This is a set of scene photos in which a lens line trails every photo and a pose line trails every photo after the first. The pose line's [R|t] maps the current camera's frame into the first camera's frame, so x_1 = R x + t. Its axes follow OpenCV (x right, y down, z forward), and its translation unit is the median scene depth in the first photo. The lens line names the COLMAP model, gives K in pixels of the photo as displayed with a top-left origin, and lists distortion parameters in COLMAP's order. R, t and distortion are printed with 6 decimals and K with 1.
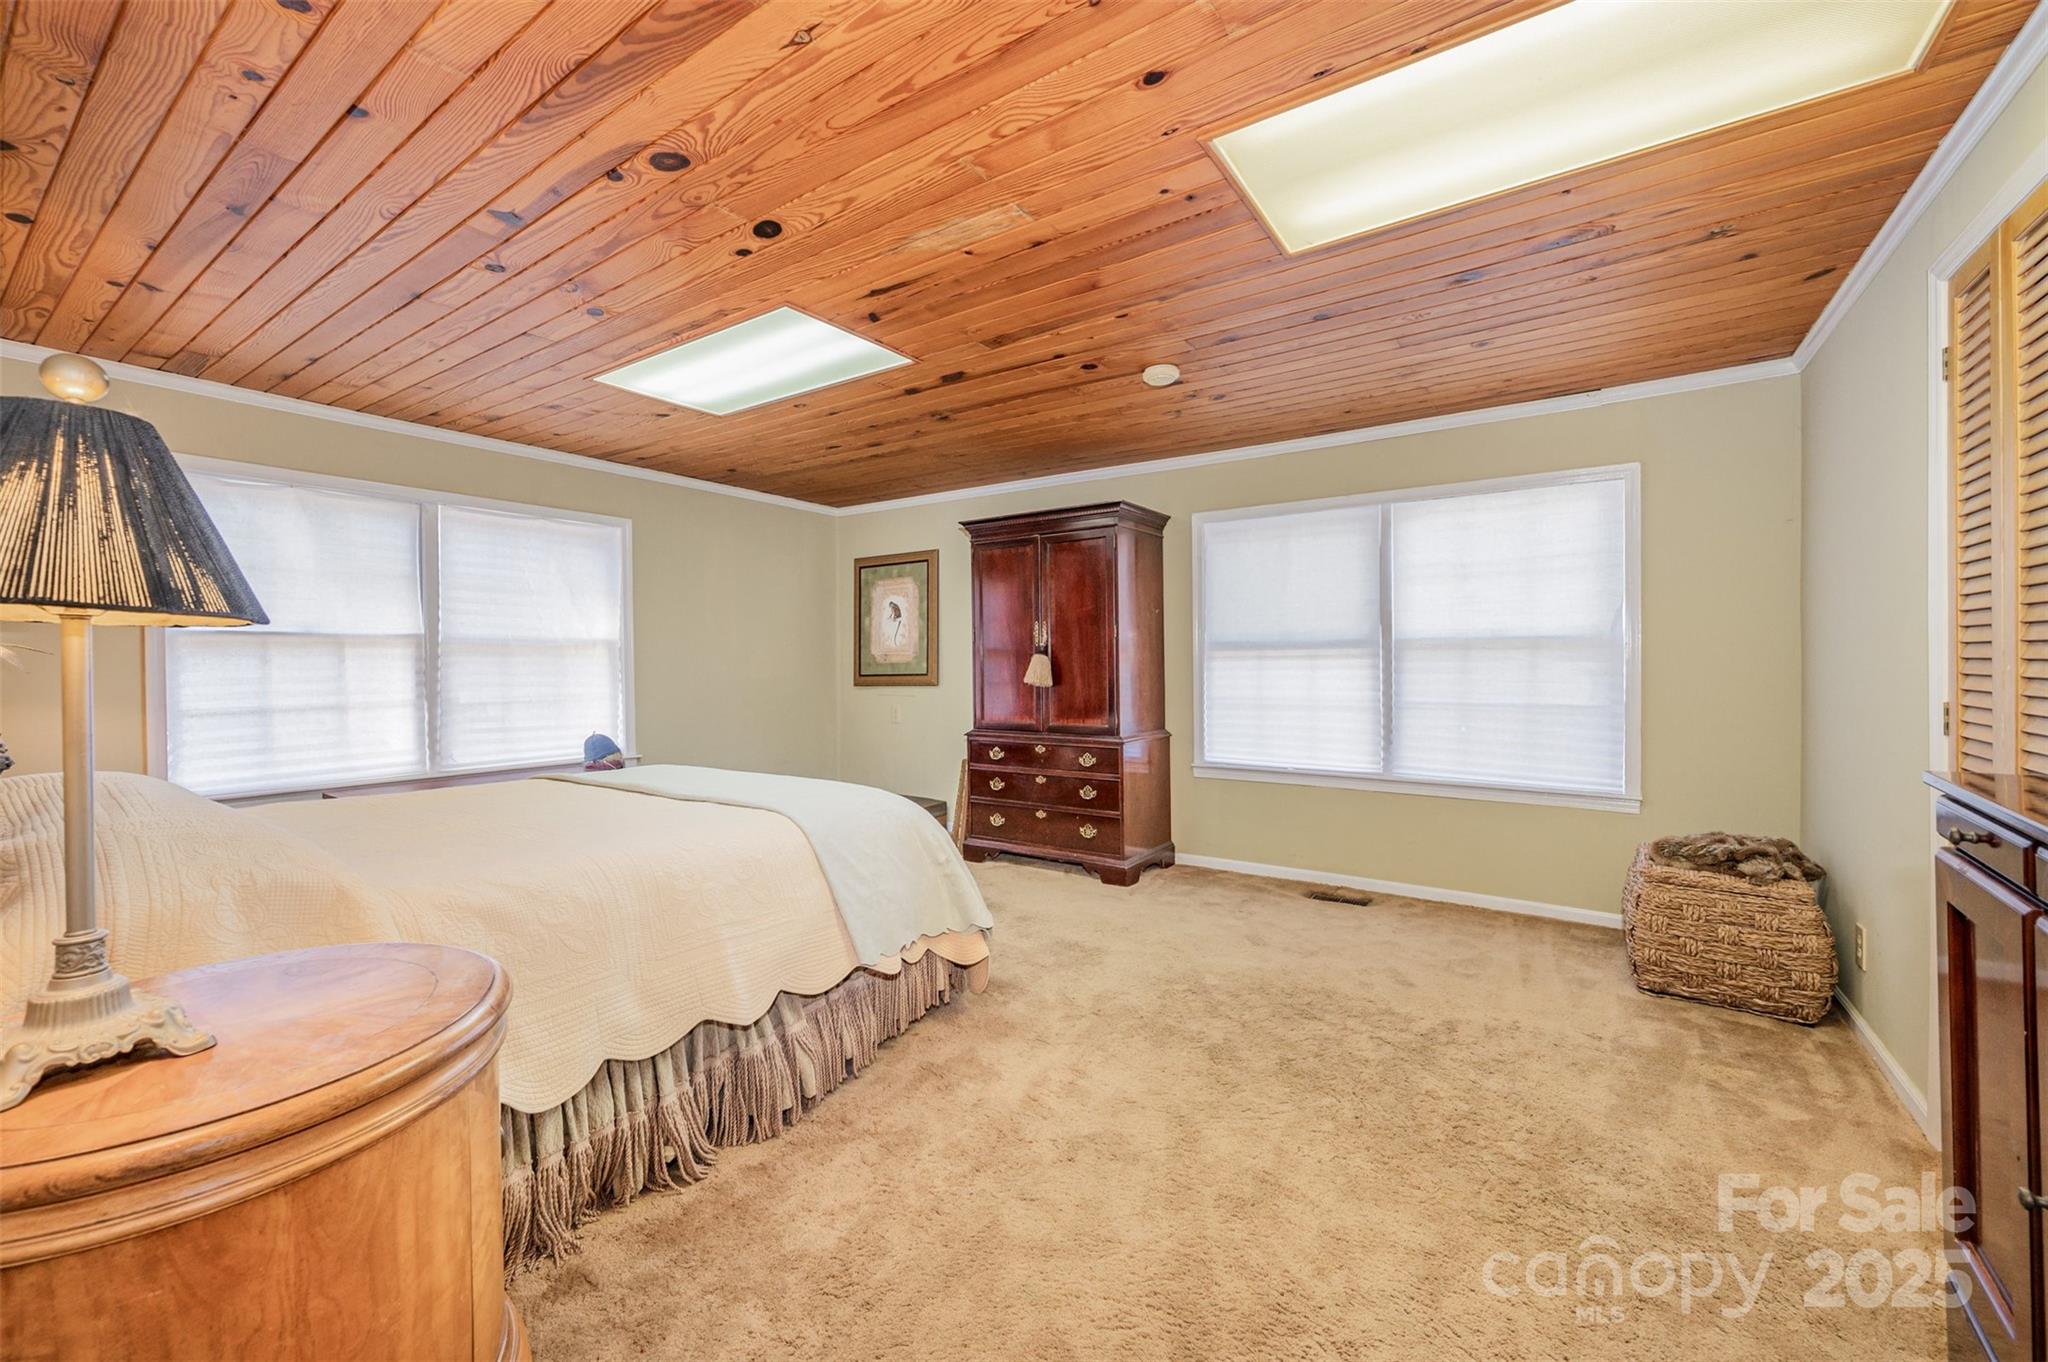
lens RADIAL K [[813.5, 0, 1024.4], [0, 813.5, 678.7], [0, 0, 1]] dist [-0.001181, -0.000139]
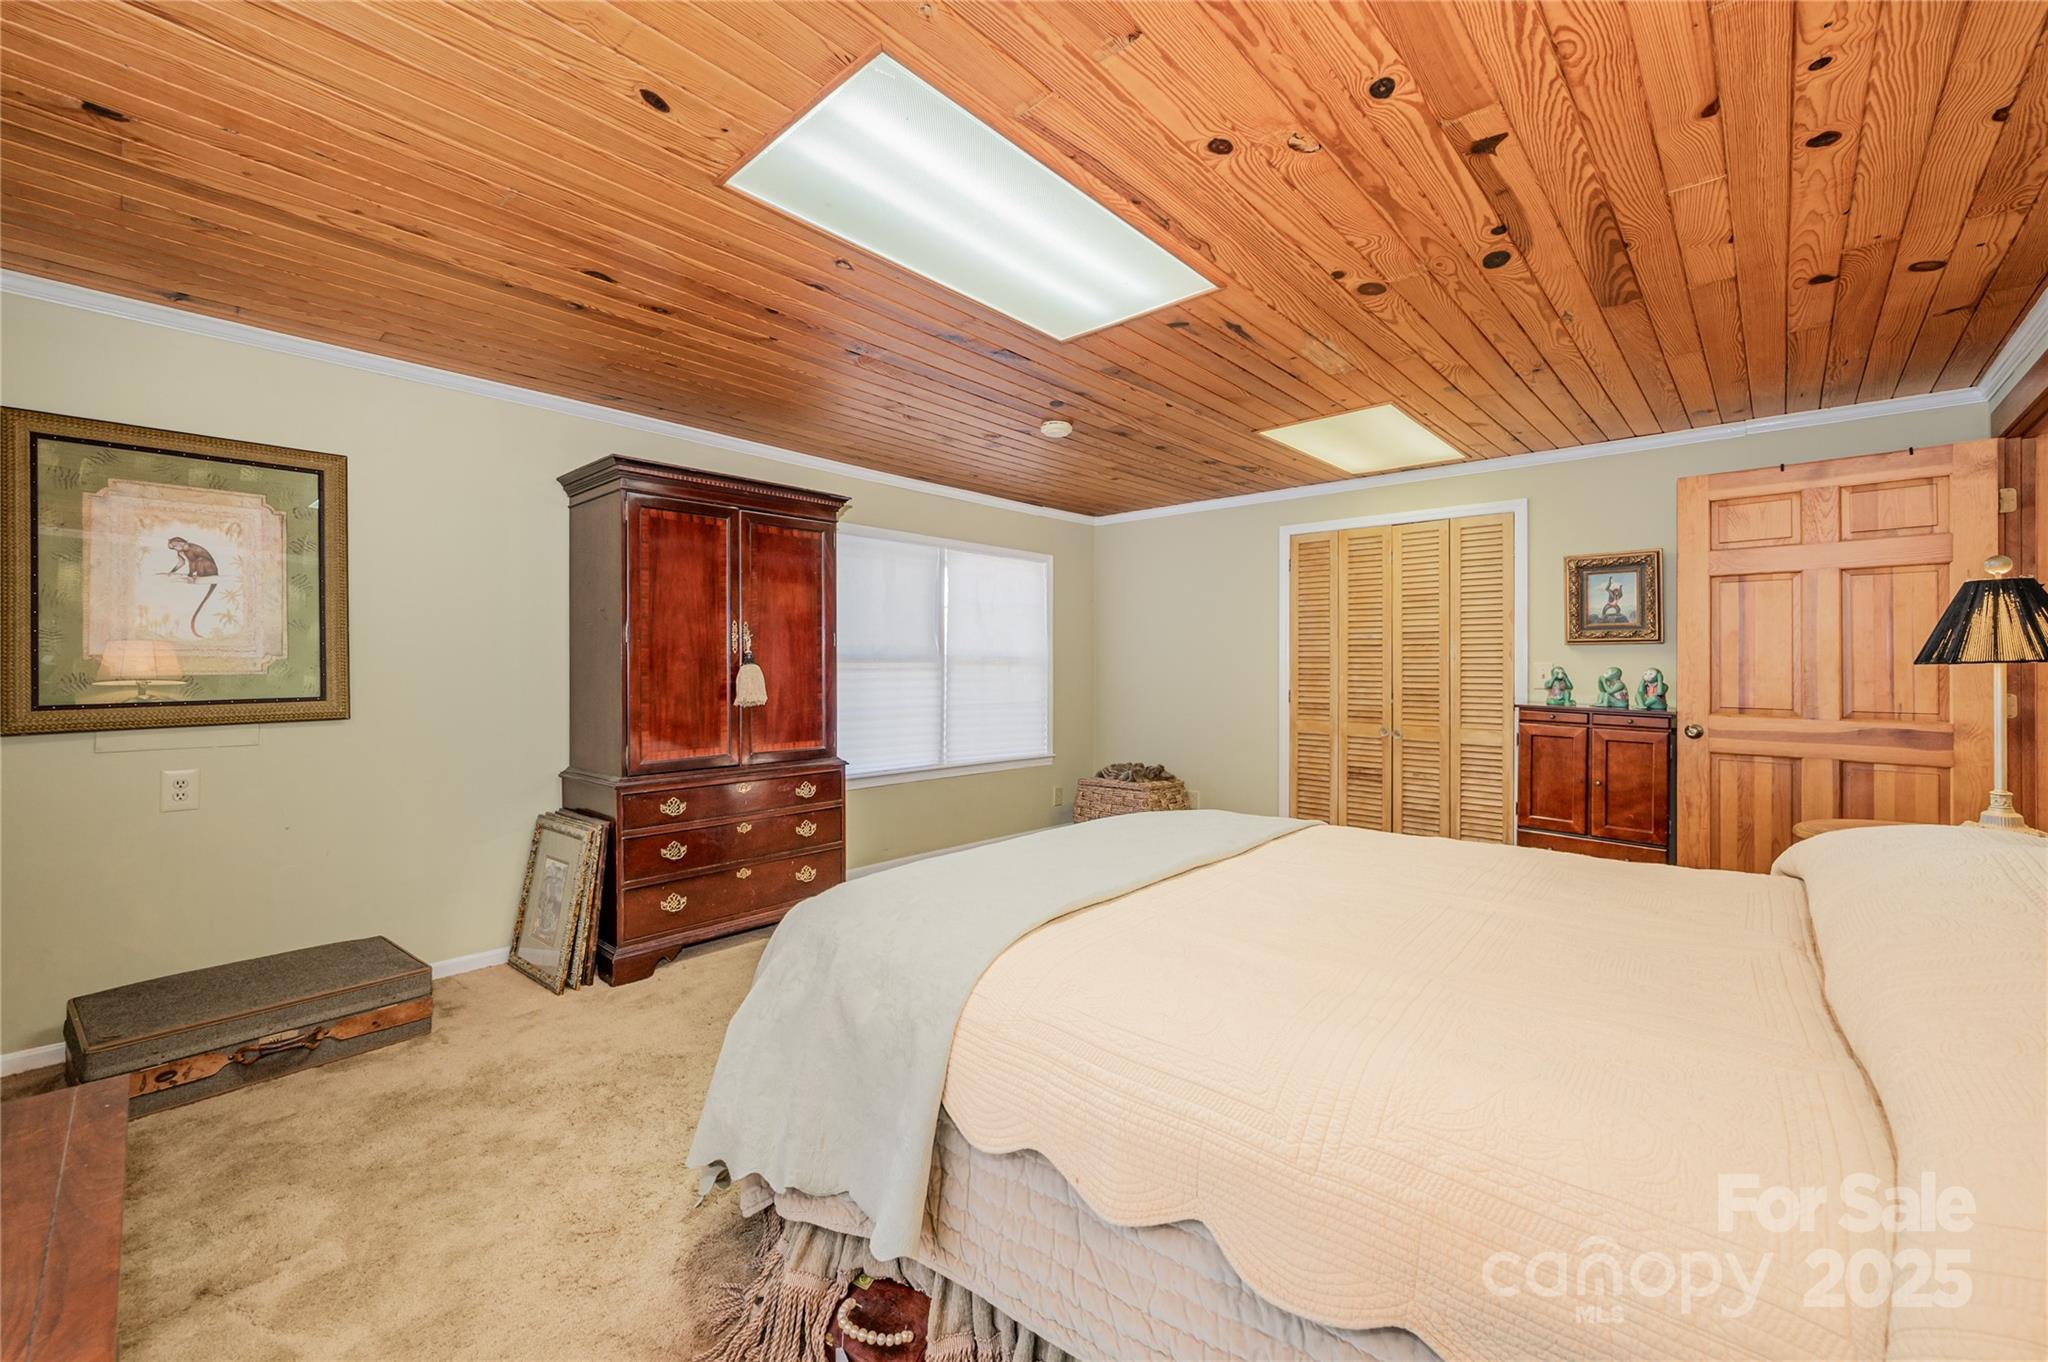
lens RADIAL K [[813.5, 0, 1025.0], [0, 813.5, 666.1], [0, 0, 1]] dist [-0.001181, -0.000139]
pose [[0.134337, 0.006554, 0.990914, -0.750253], [0.017966, 0.999798, -0.009049, -0.017228], [-0.990773, 0.019018, 0.134192, 0.674205]]
